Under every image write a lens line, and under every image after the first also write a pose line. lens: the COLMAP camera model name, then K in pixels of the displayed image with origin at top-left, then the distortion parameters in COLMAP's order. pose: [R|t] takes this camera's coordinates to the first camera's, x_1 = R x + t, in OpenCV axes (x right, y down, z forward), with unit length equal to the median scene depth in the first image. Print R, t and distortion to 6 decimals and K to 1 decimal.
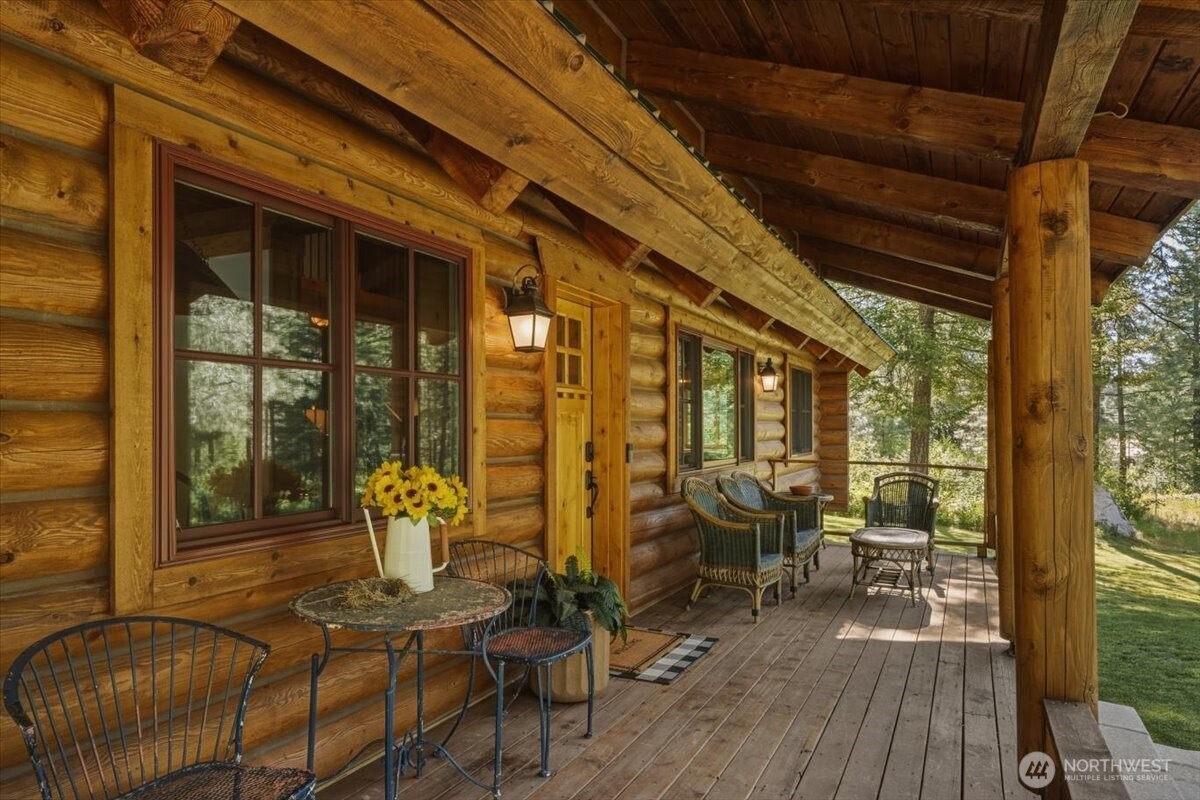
lens RADIAL K [[745.5, 0, 604.5], [0, 745.5, 414.2], [0, 0, 1]] dist [-0.006215, 0.001871]
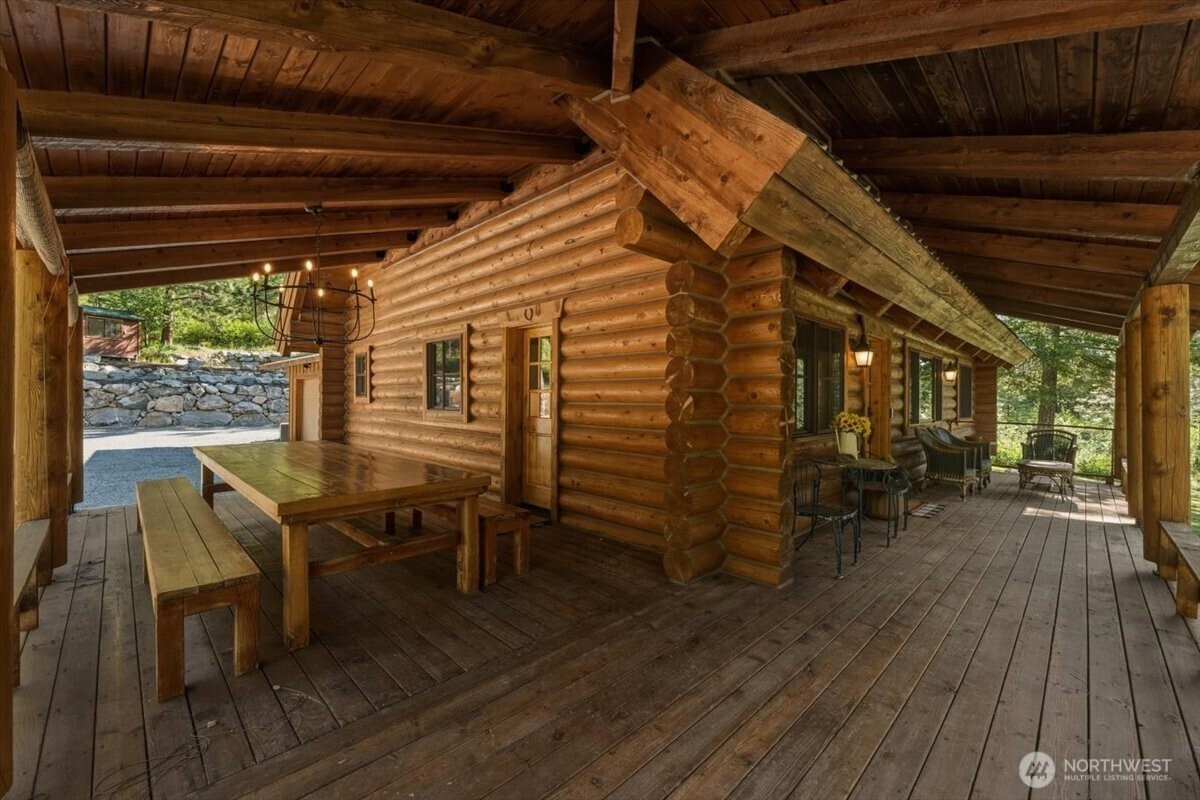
lens RADIAL K [[481.1, 0, 598.2], [0, 481.1, 394.6], [0, 0, 1]] dist [0.000509, 0.000191]
pose [[0.945303, 0.005031, -0.326154, -0.262645], [-0.003205, 0.999976, 0.006134, -0.003852], [0.326177, -0.004753, 0.945297, -0.450482]]
